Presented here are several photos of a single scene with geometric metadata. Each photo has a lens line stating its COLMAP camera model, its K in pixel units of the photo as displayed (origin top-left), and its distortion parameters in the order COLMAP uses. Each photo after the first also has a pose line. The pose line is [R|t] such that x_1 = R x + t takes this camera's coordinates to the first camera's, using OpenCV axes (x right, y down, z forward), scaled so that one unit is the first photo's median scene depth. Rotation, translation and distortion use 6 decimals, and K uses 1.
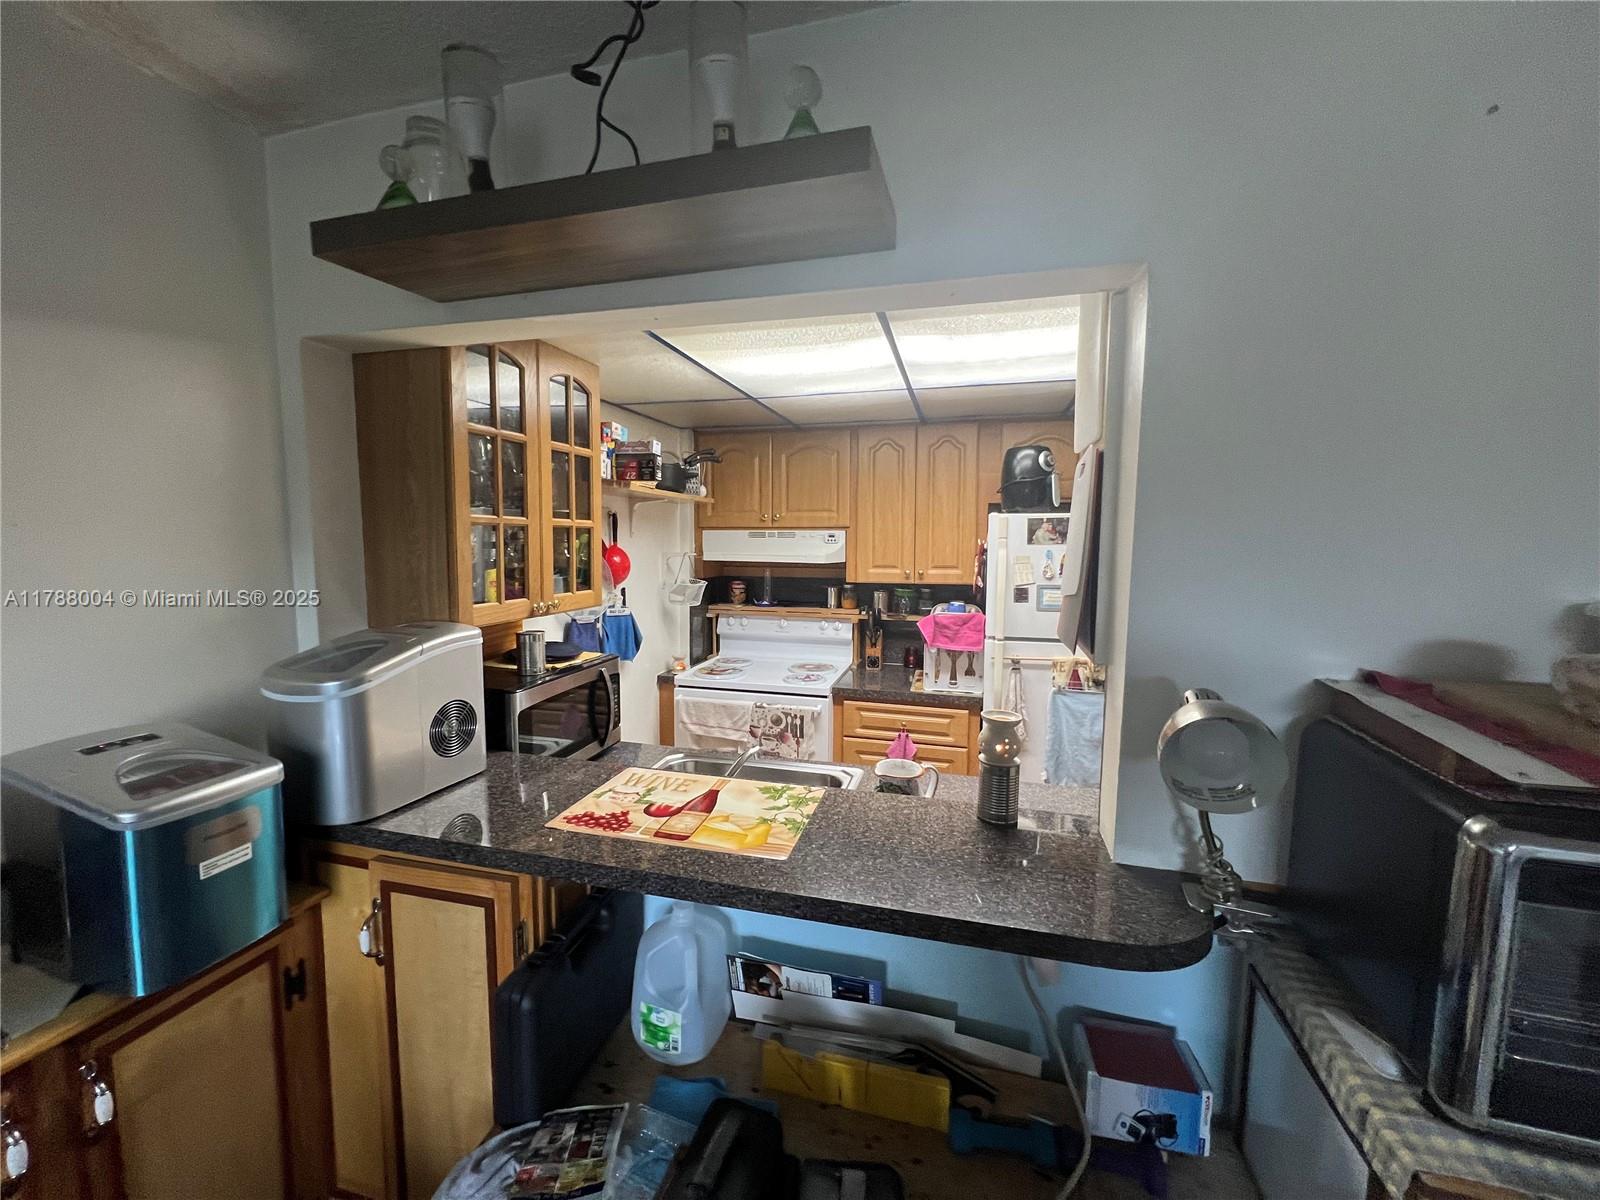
lens RADIAL K [[640.4, 0, 800.0], [0, 640.4, 600.0], [0, 0, 1]] dist [-0.001077, 0.000118]
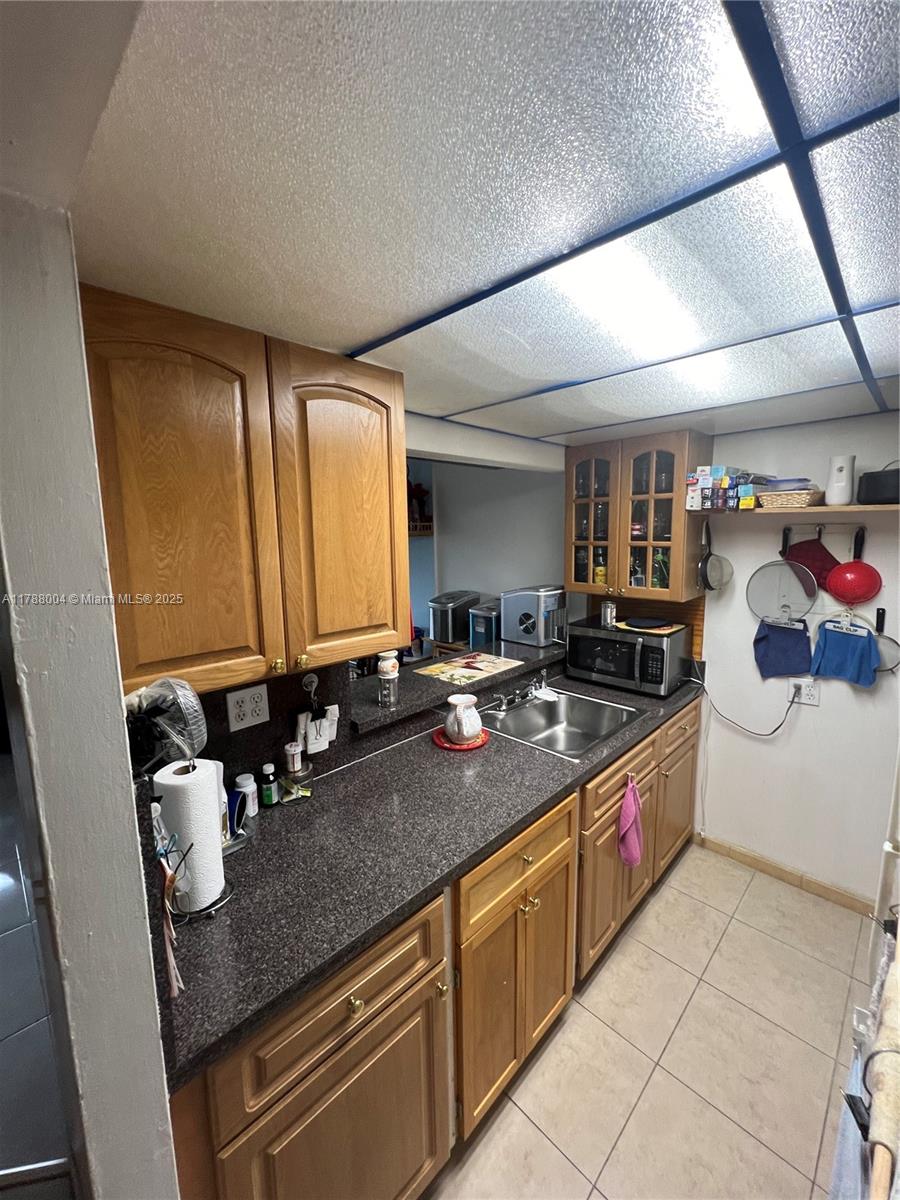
lens RADIAL K [[480.3, 0, 450.0], [0, 480.3, 600.0], [0, 0, 1]] dist [-0.001077, 0.000118]
pose [[-0.498327, 0.125310, -0.857885, 1.385757], [-0.072707, 0.979974, 0.185377, -0.253334], [0.863935, 0.154753, -0.479237, 1.748913]]
